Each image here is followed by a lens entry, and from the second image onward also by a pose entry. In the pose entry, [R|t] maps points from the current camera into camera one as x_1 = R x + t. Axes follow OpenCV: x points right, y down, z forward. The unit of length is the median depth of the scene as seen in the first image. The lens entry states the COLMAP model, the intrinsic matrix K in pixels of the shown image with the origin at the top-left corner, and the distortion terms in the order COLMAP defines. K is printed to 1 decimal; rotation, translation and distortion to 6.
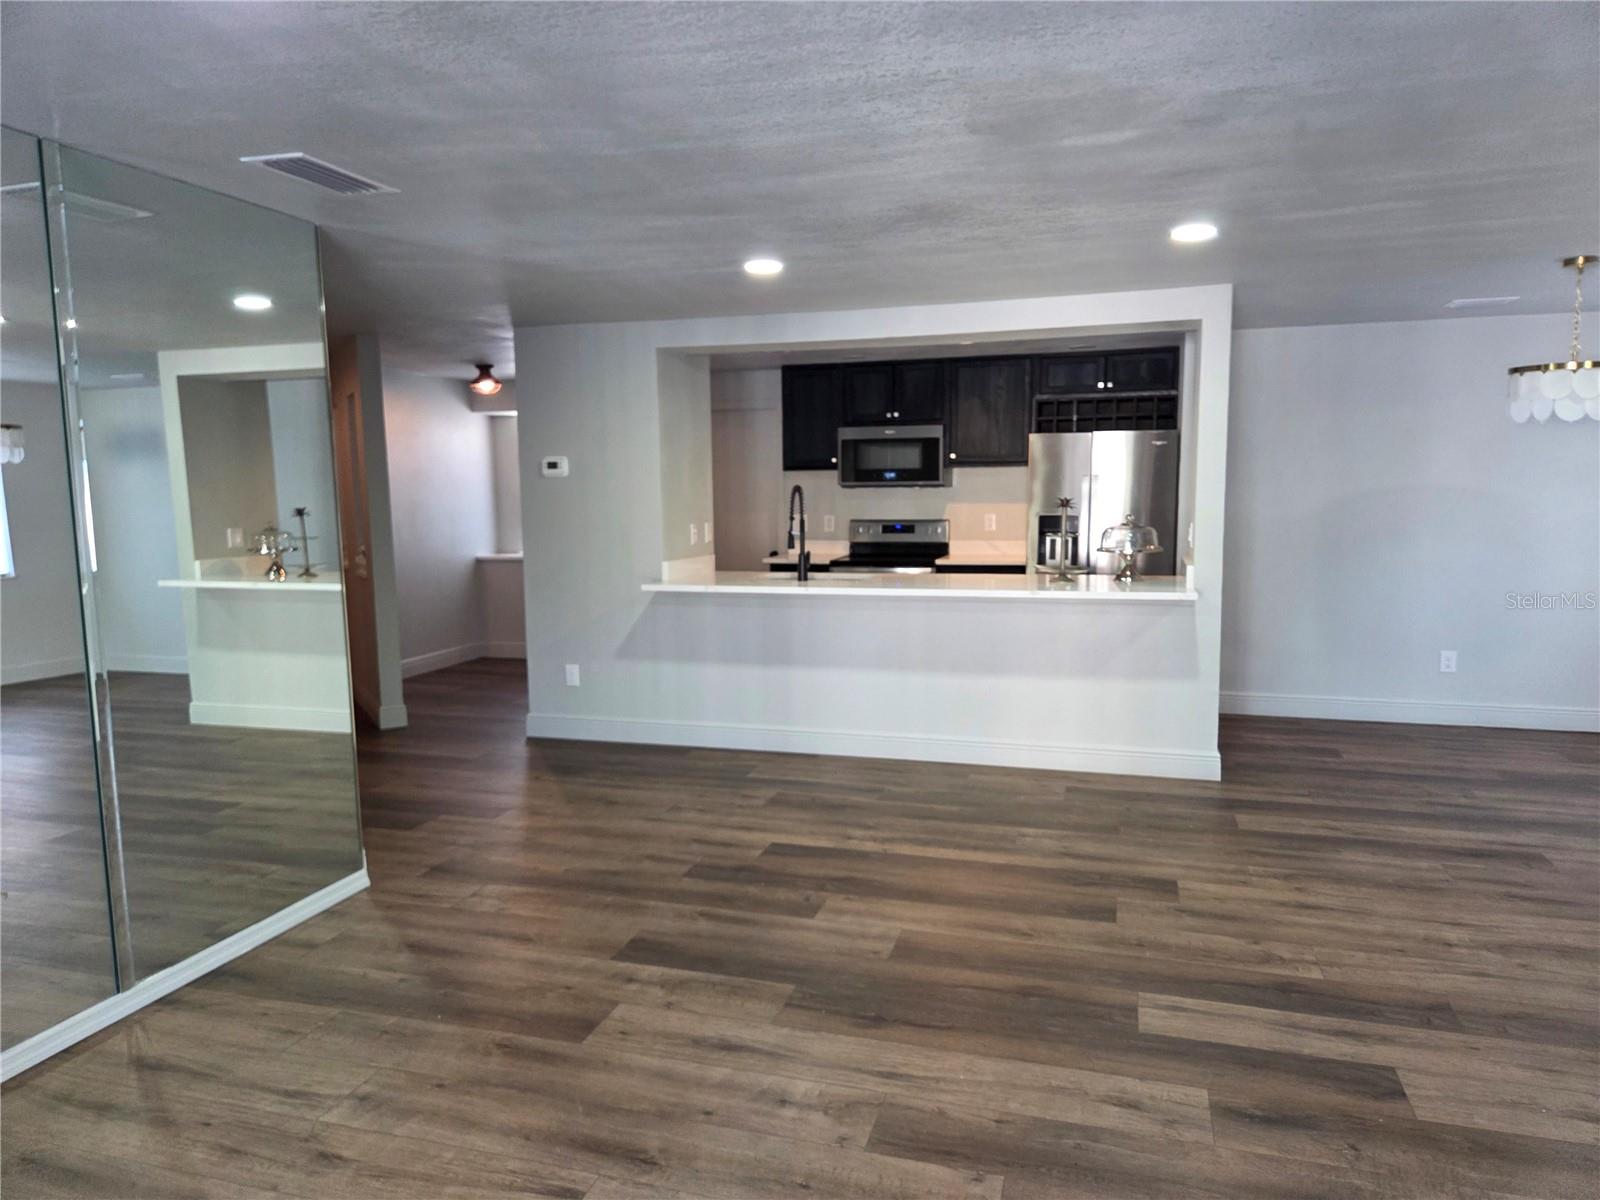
lens RADIAL K [[1060.3, 0, 808.6], [0, 1060.3, 613.0], [0, 0, 1]] dist [0.076801, -0.083083]
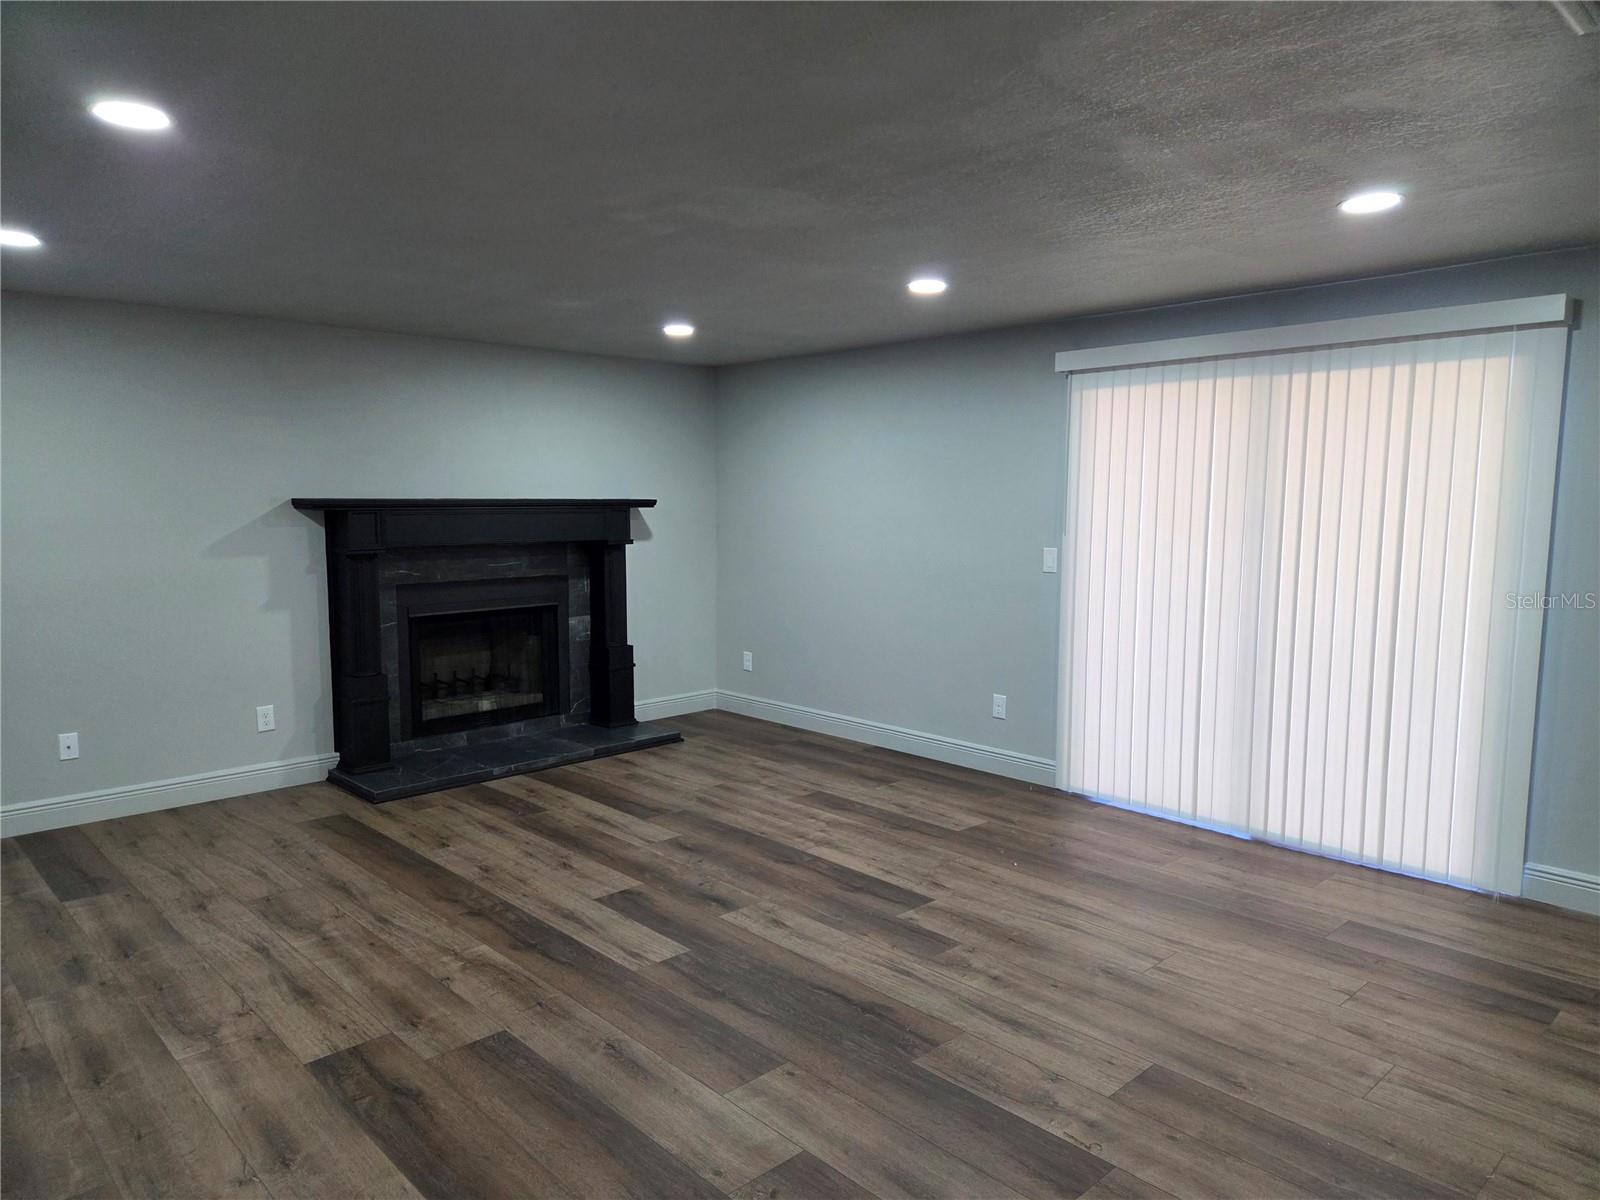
lens RADIAL K [[1060.3, 0, 808.6], [0, 1060.3, 613.0], [0, 0, 1]] dist [0.076801, -0.083083]
pose [[-0.866325, -0.047587, 0.497208, -0.371179], [0.068581, 0.974690, 0.212780, -0.222640], [-0.494749, 0.218435, -0.841136, 1.725685]]
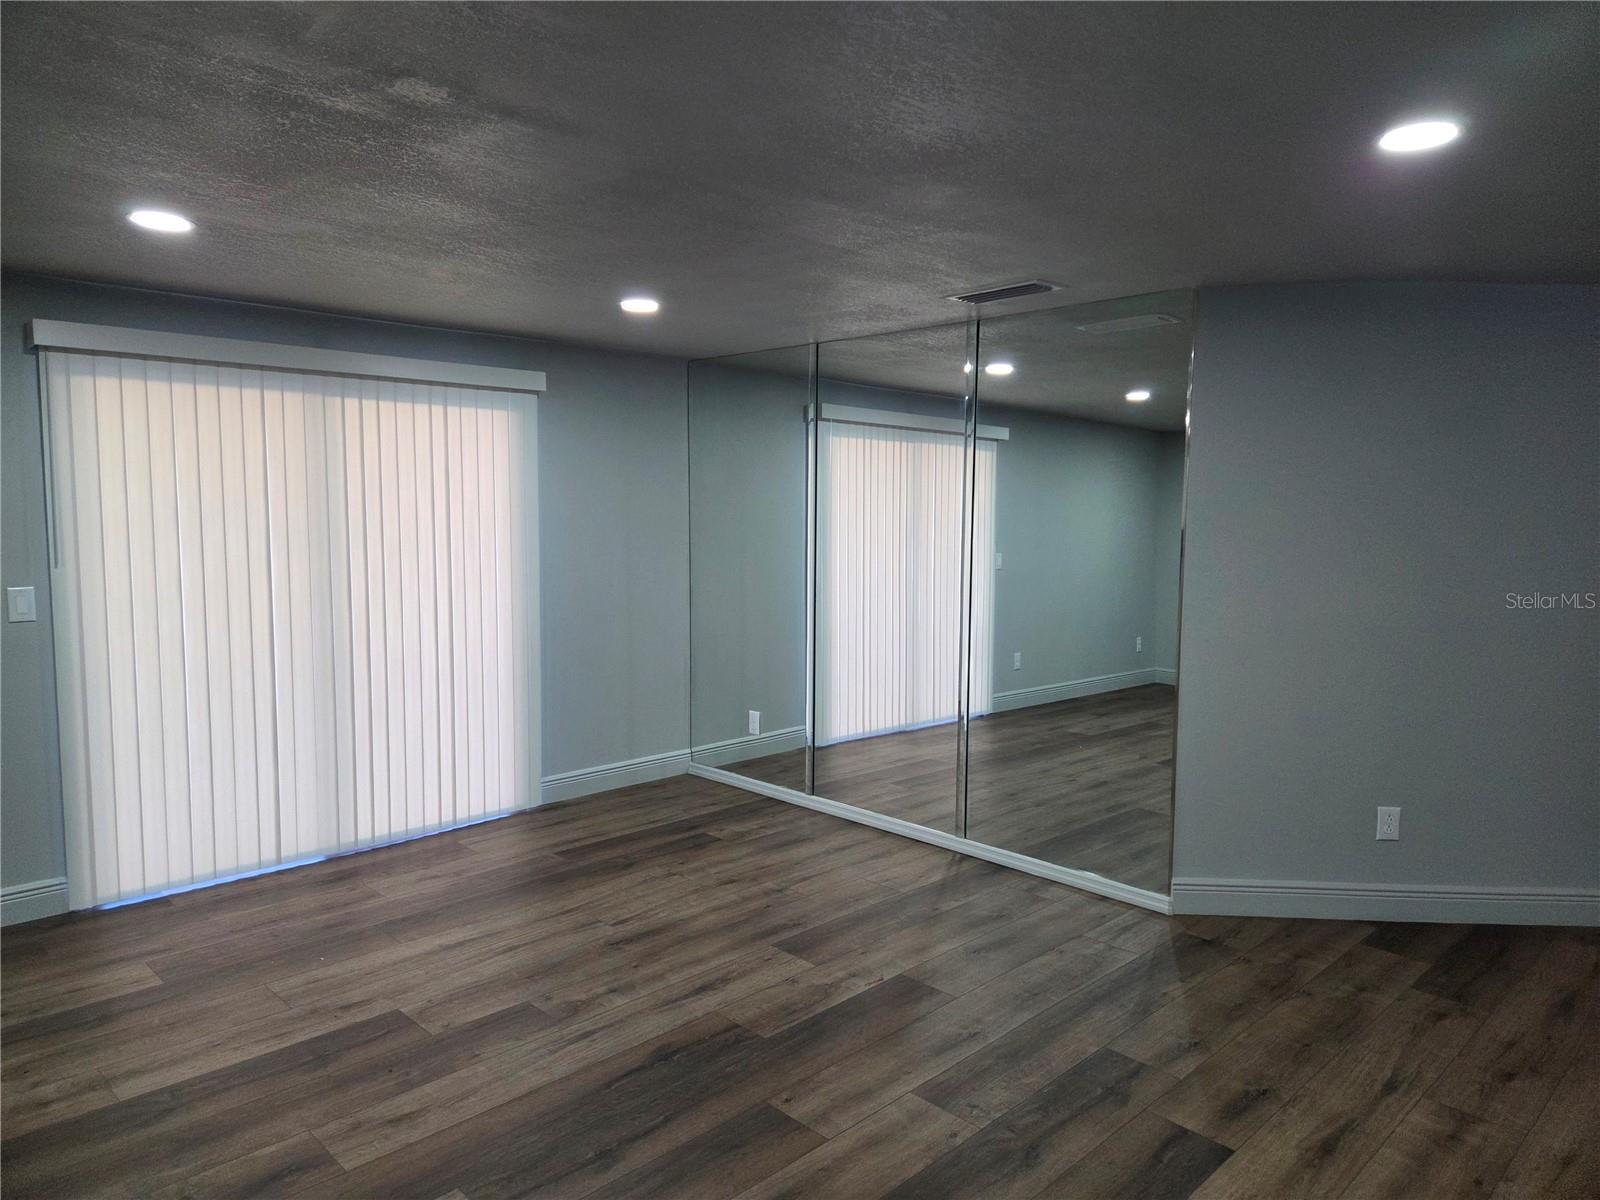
lens RADIAL K [[1062.8, 0, 785.8], [0, 1062.8, 597.2], [0, 0, 1]] dist [0.086631, -0.083923]
pose [[-0.489274, 0.082668, -0.868203, 0.807642], [-0.105921, 0.982496, 0.153242, -0.205940], [0.865674, 0.166938, -0.471953, 1.415931]]
